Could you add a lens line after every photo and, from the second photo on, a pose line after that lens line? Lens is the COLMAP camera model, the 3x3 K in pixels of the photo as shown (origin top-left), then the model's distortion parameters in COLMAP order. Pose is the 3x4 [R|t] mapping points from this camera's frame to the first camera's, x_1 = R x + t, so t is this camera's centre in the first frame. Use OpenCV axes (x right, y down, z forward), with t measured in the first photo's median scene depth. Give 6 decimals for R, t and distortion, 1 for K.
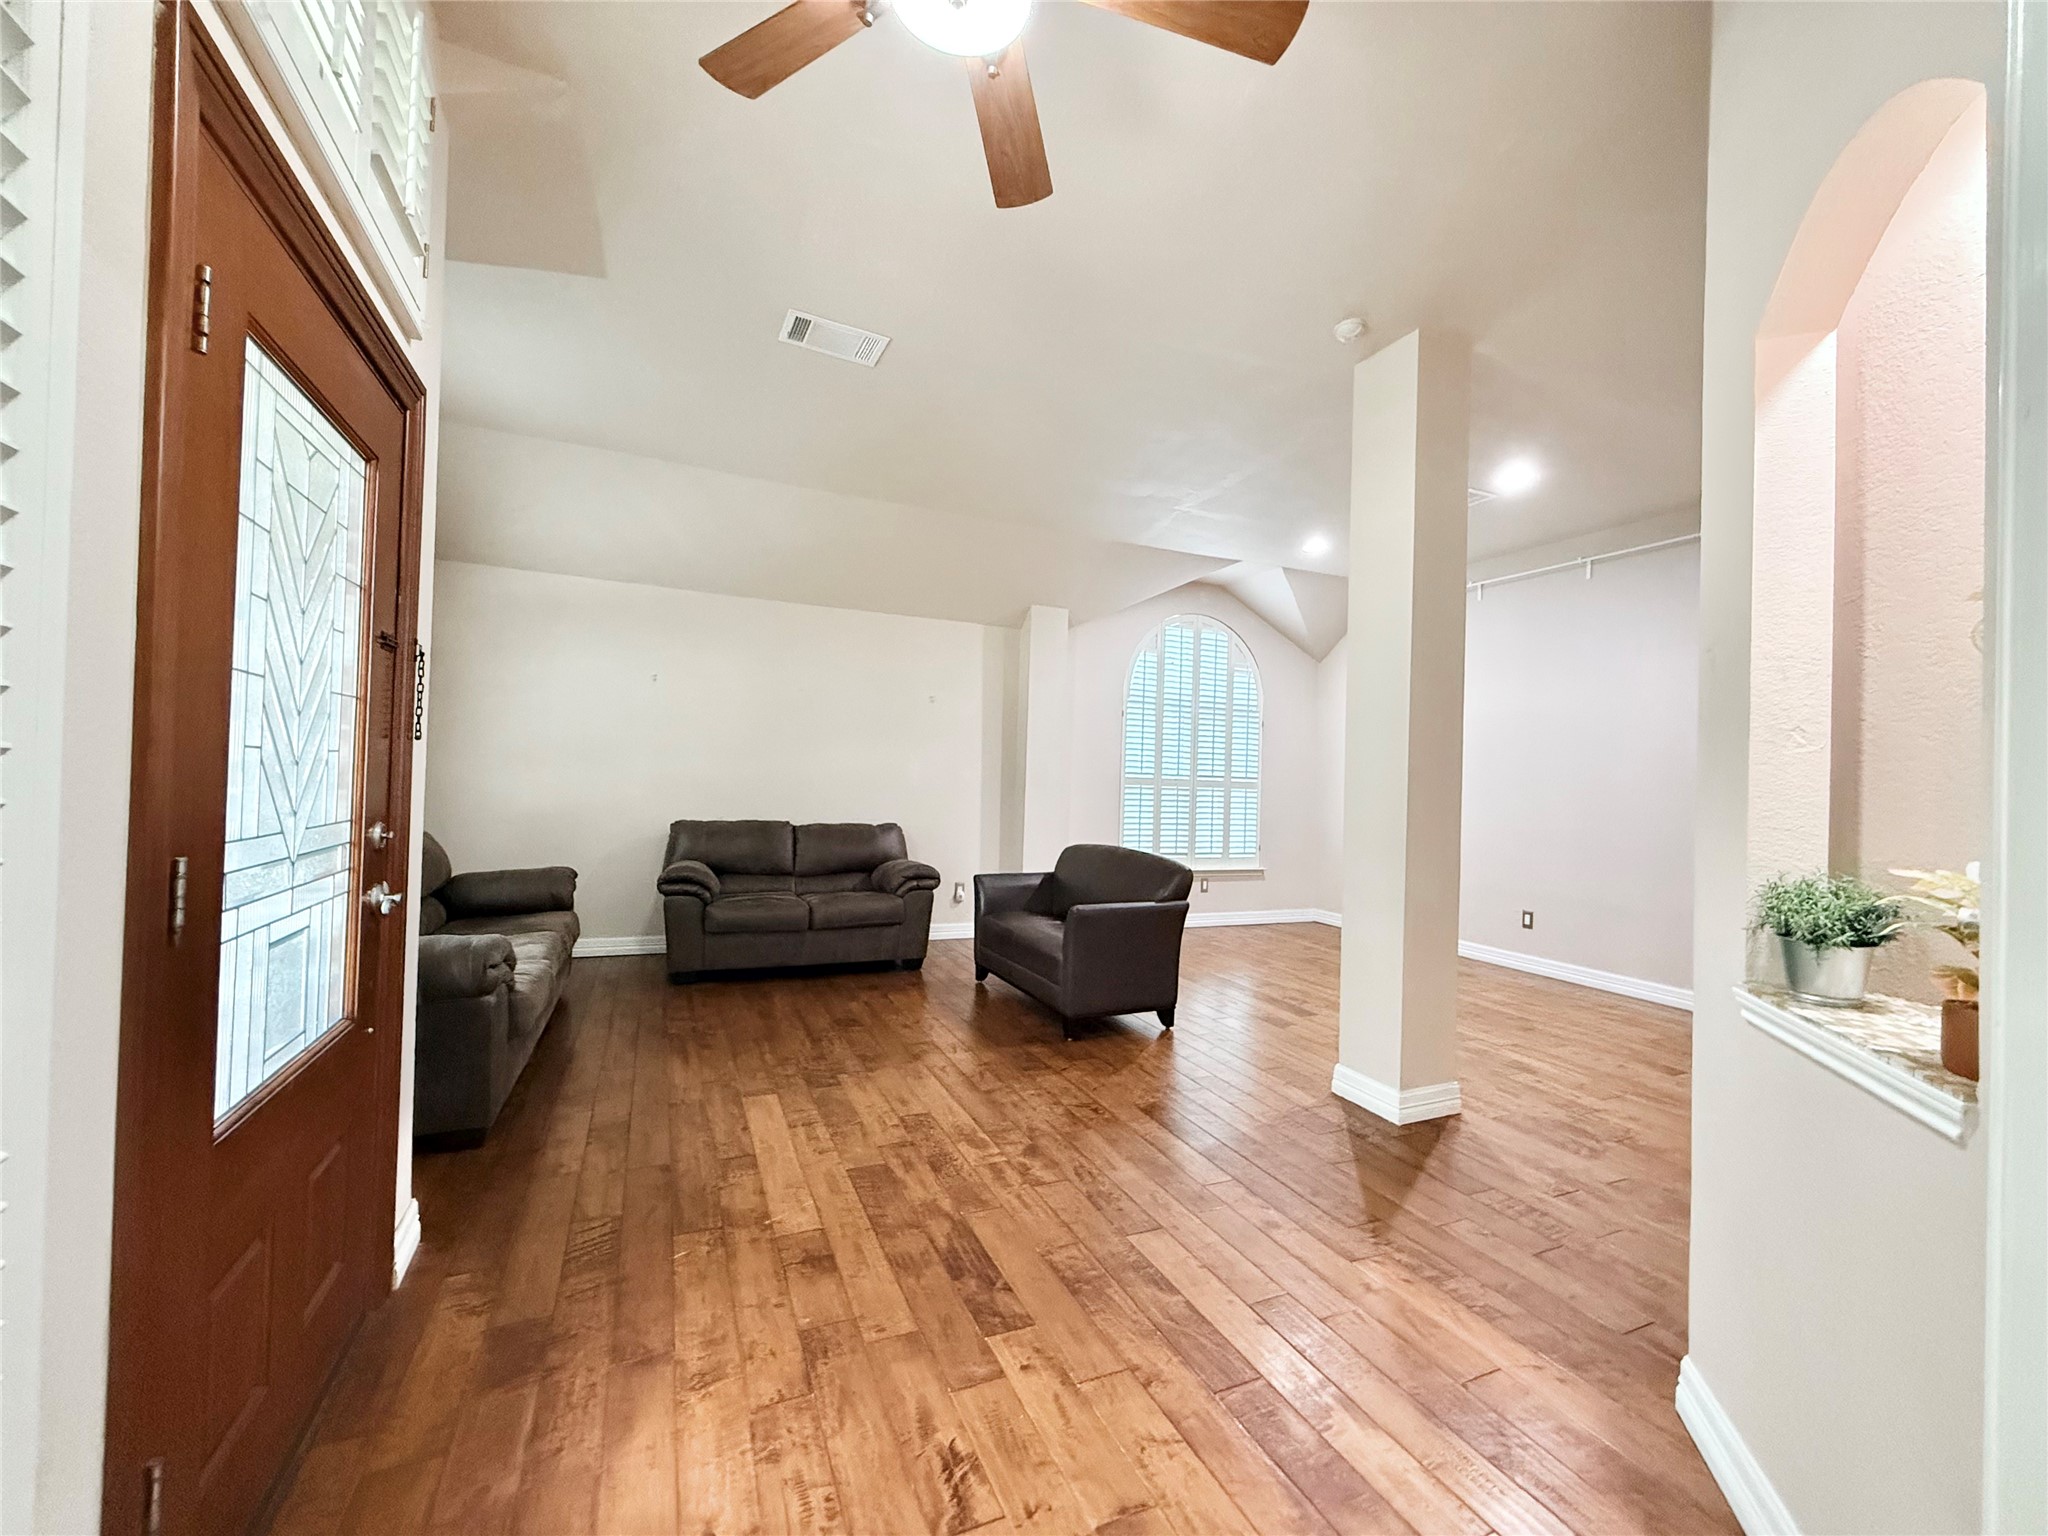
lens RADIAL K [[814.9, 0, 1018.1], [0, 814.9, 761.6], [0, 0, 1]] dist [-0.002987, 0.000484]
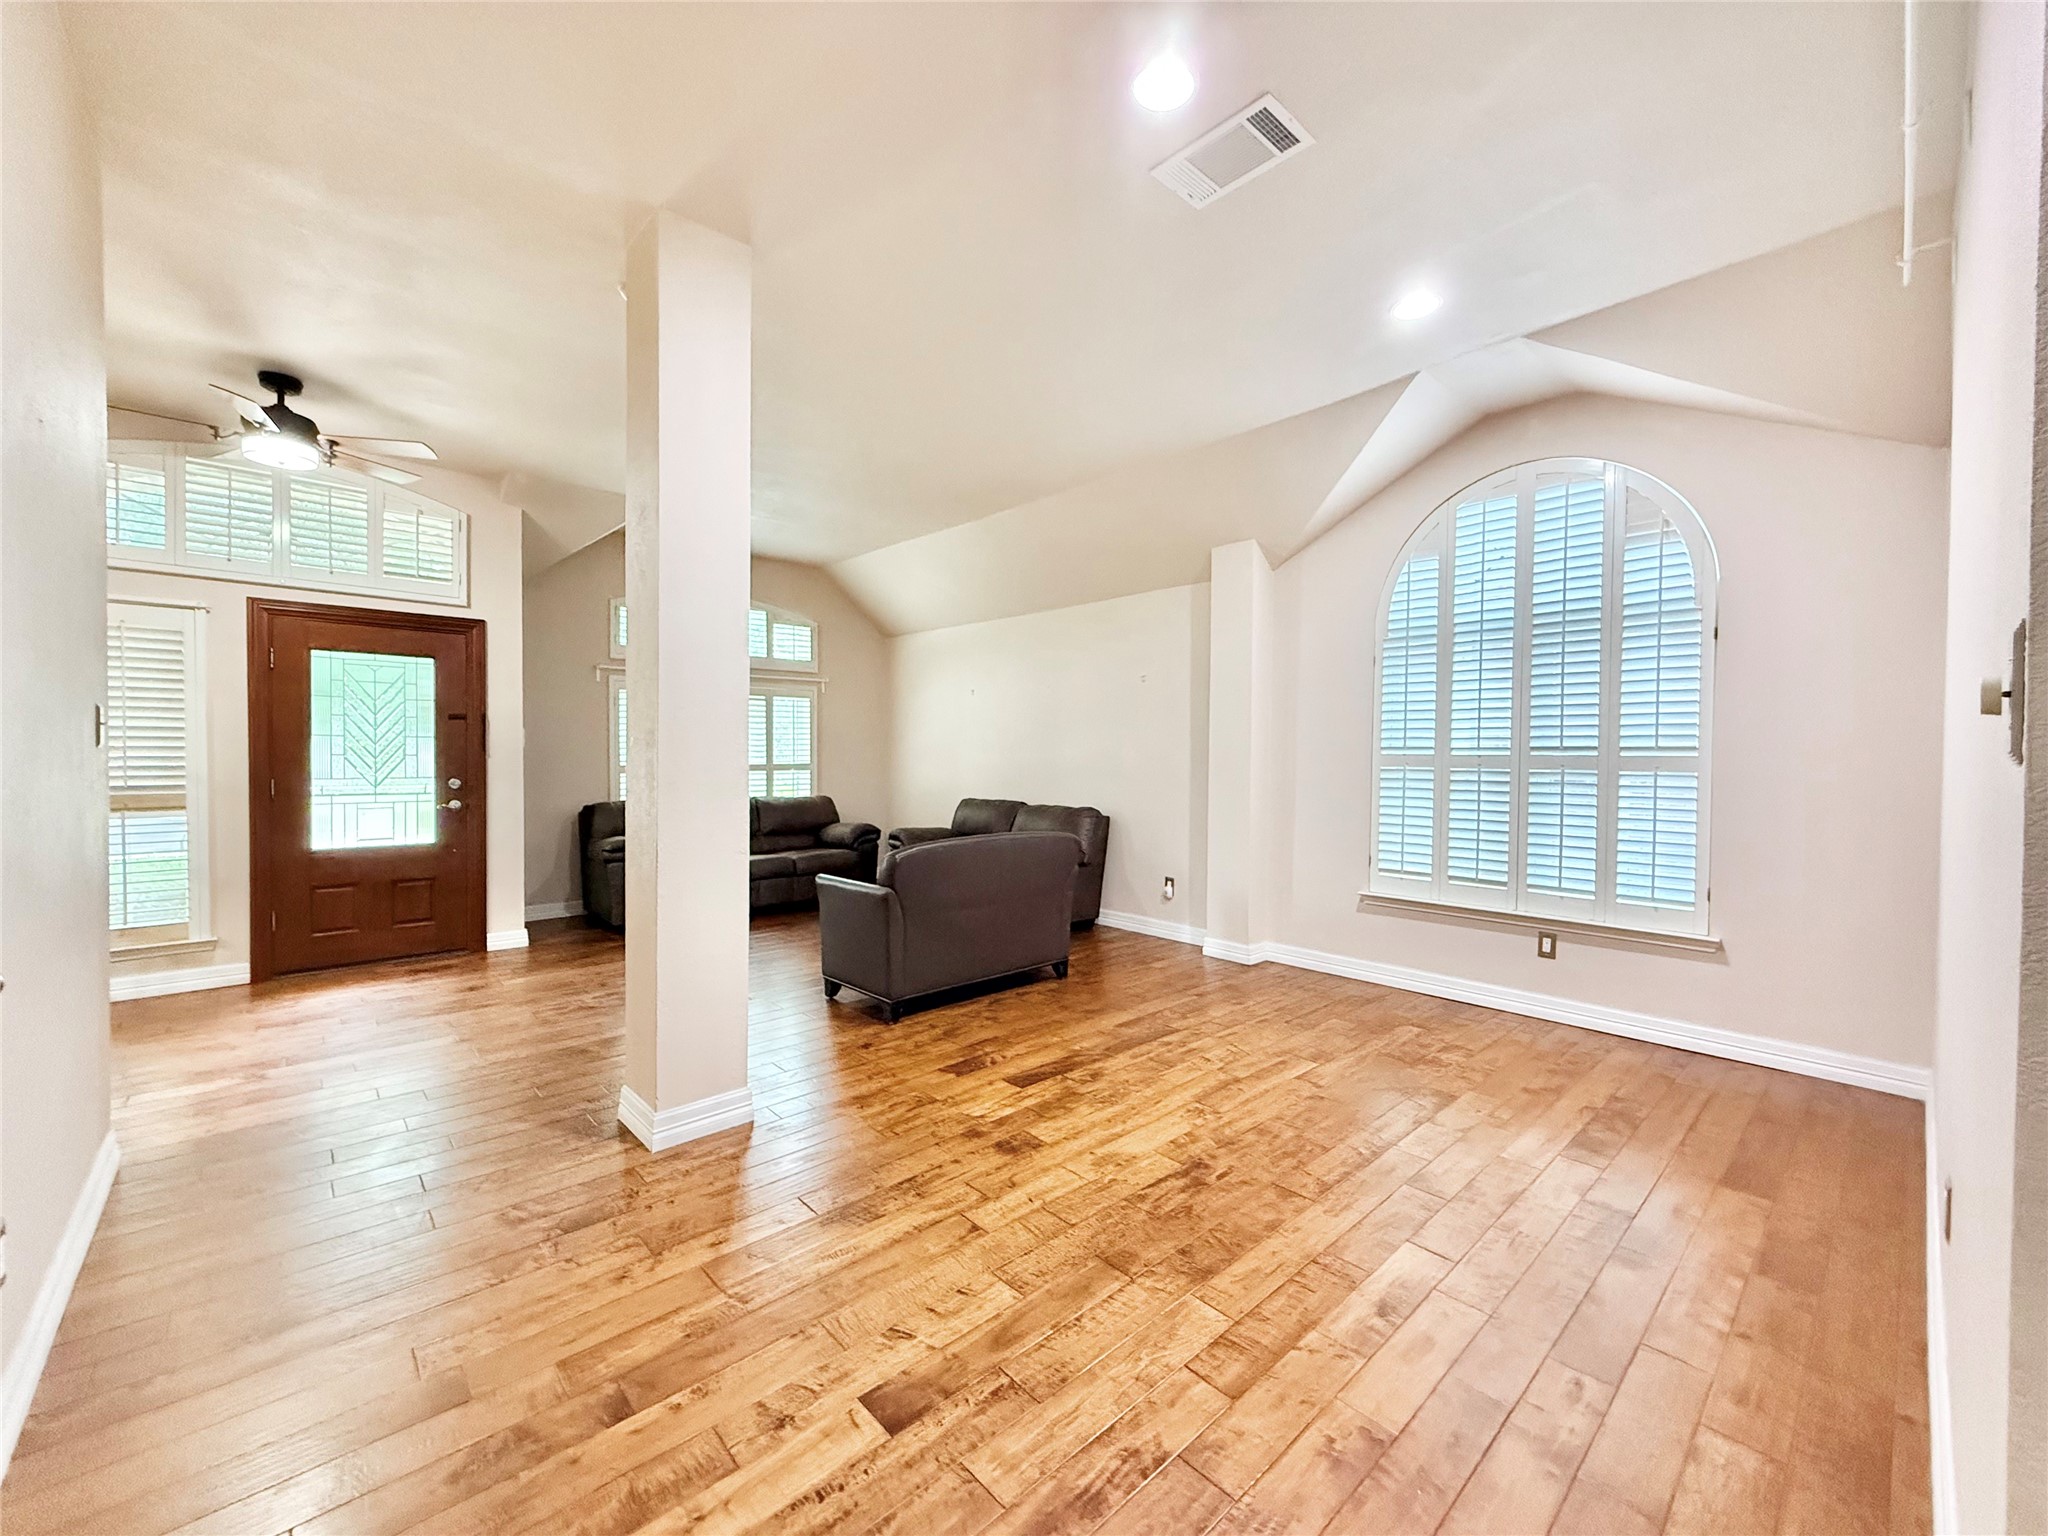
lens RADIAL K [[814.9, 0, 1027.2], [0, 814.9, 777.1], [0, 0, 1]] dist [-0.002987, 0.000484]
pose [[0.327556, -0.010951, -0.944768, 0.689024], [0.021476, 0.999761, -0.004142, 0.035014], [0.944588, -0.018933, 0.327713, 0.527800]]
